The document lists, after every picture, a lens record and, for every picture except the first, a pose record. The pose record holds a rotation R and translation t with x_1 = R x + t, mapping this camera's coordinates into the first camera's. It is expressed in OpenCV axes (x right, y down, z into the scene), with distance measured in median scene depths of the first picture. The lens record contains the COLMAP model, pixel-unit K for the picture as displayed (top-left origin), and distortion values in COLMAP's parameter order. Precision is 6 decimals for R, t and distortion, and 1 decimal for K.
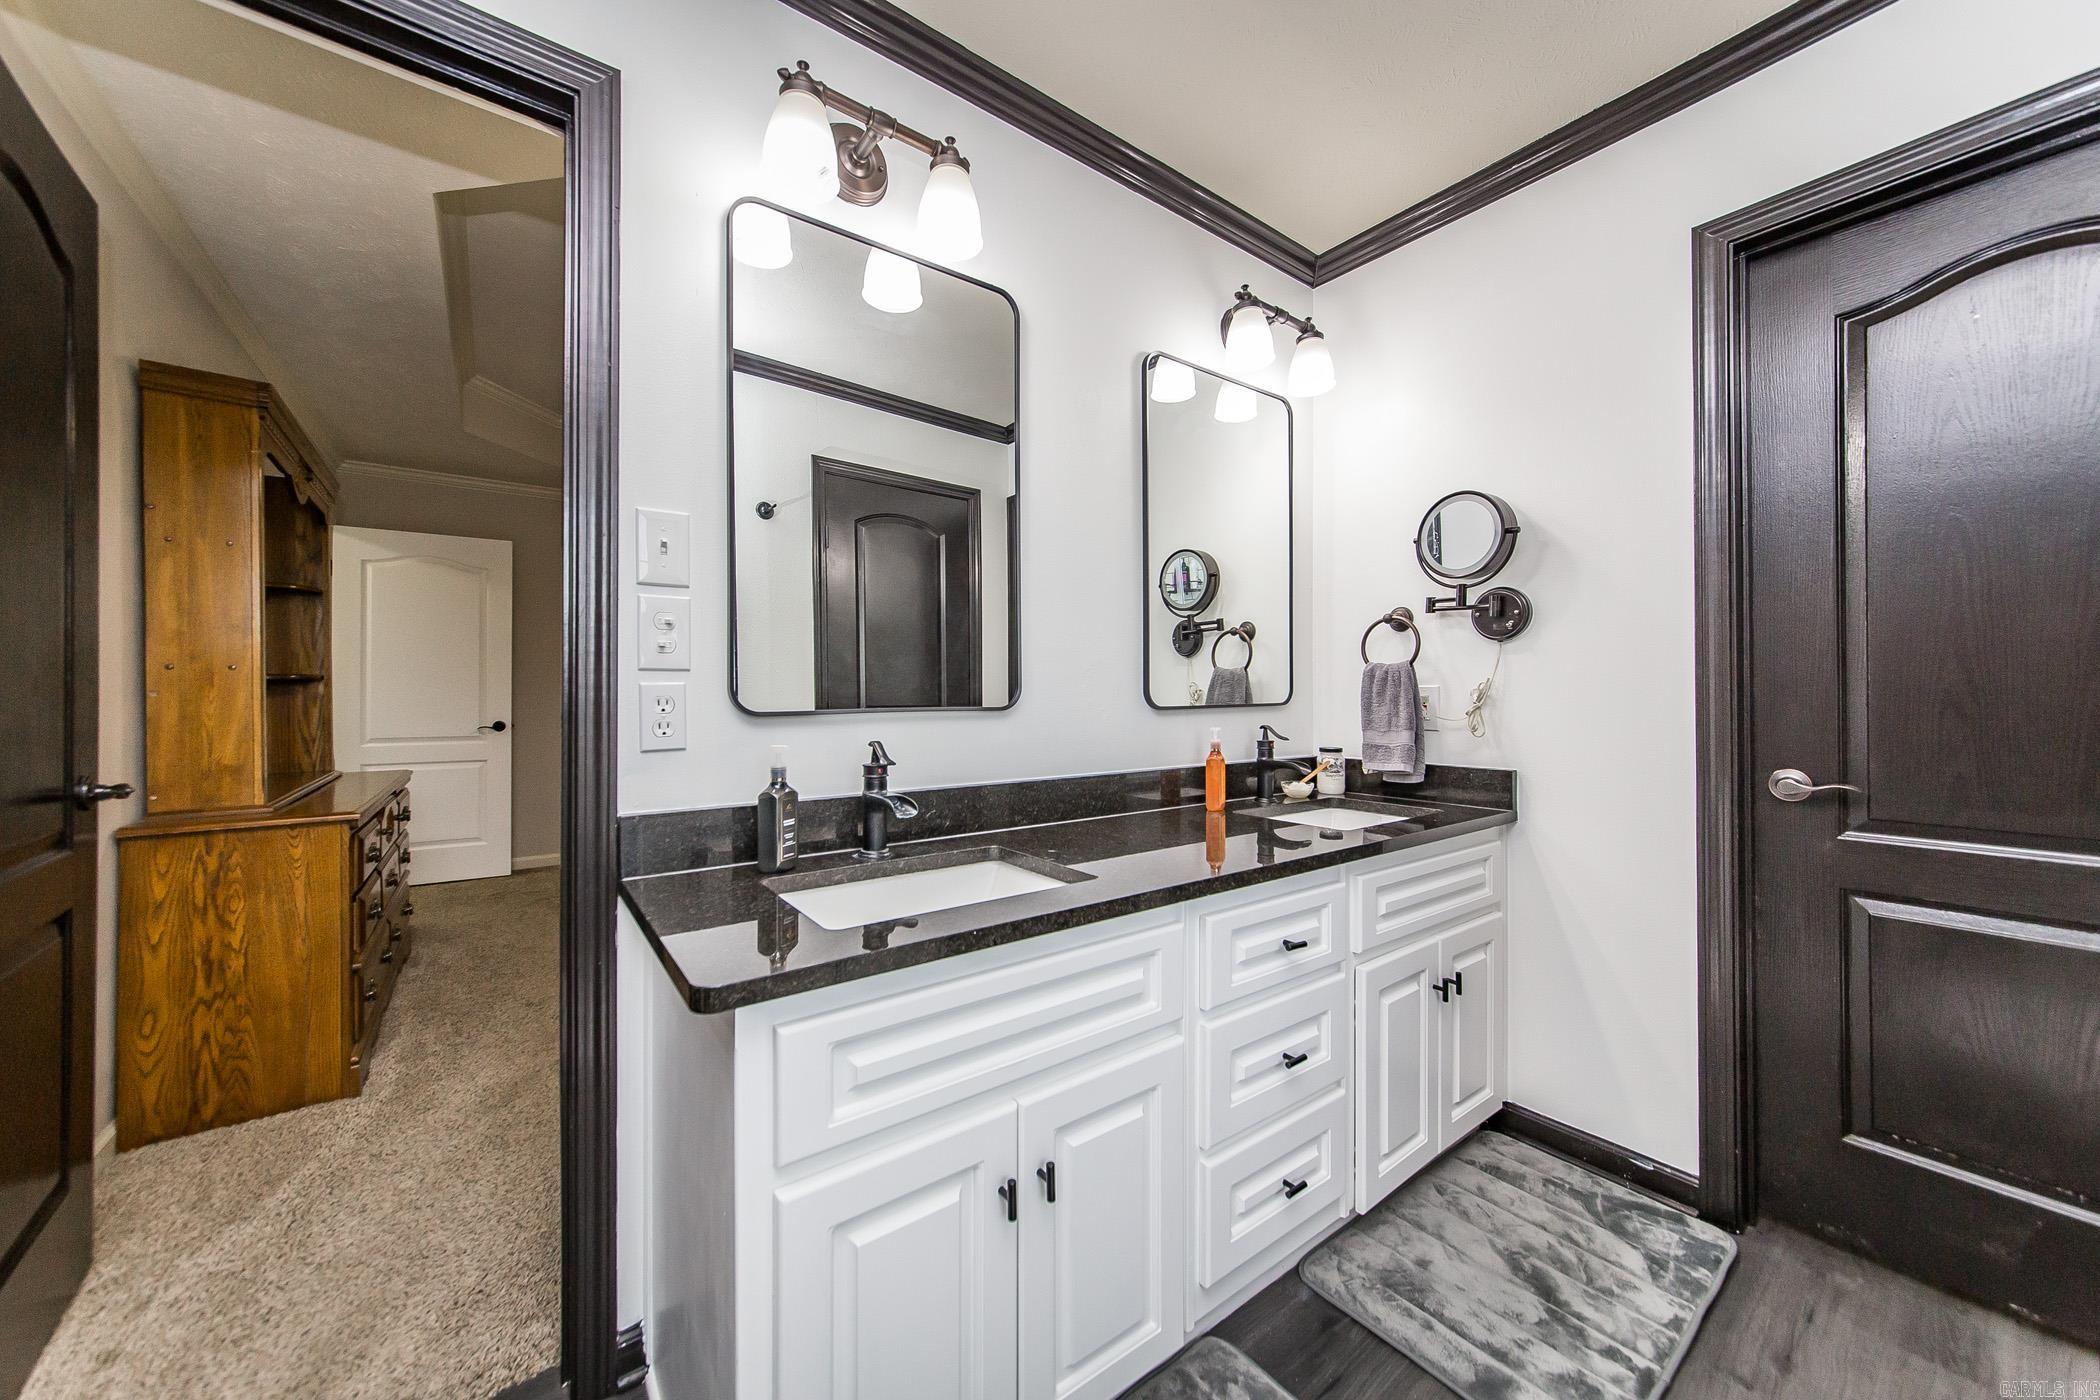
lens RADIAL K [[744.5, 0, 1057.3], [0, 744.5, 688.6], [0, 0, 1]] dist [-0.008012, 0.000036]
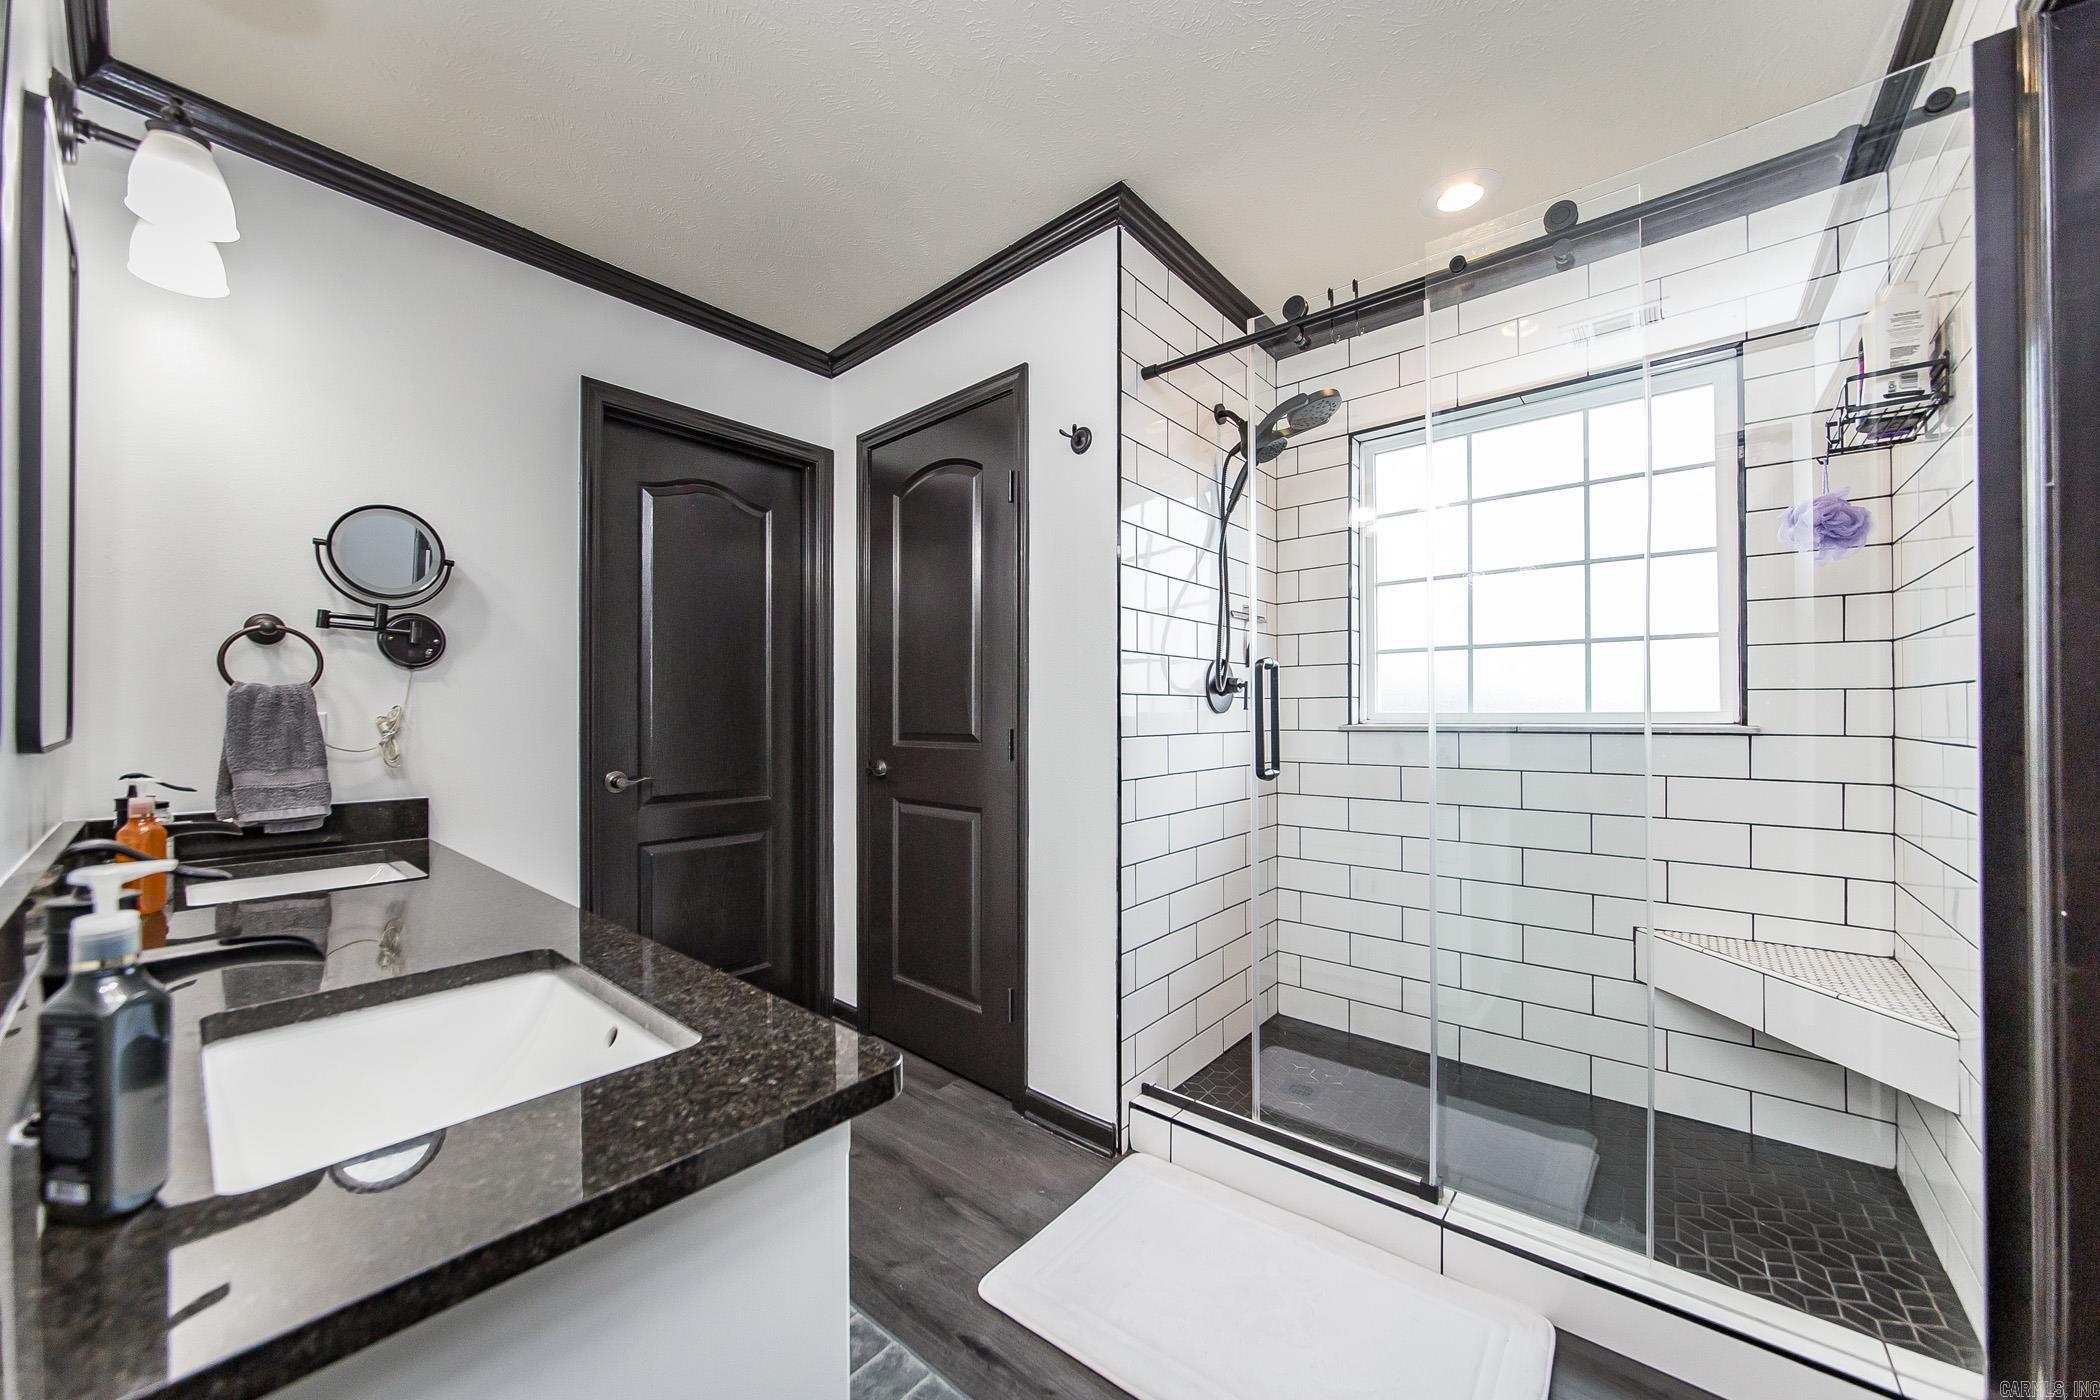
lens RADIAL K [[753.6, 0, 1041.0], [0, 753.6, 700.2], [0, 0, 1]] dist [-0.010120, -0.000097]
pose [[-0.225903, 0.010726, 0.974091, -0.548268], [-0.005990, 0.999905, -0.012400, -0.013433], [-0.974131, -0.008636, -0.225818, 0.401675]]
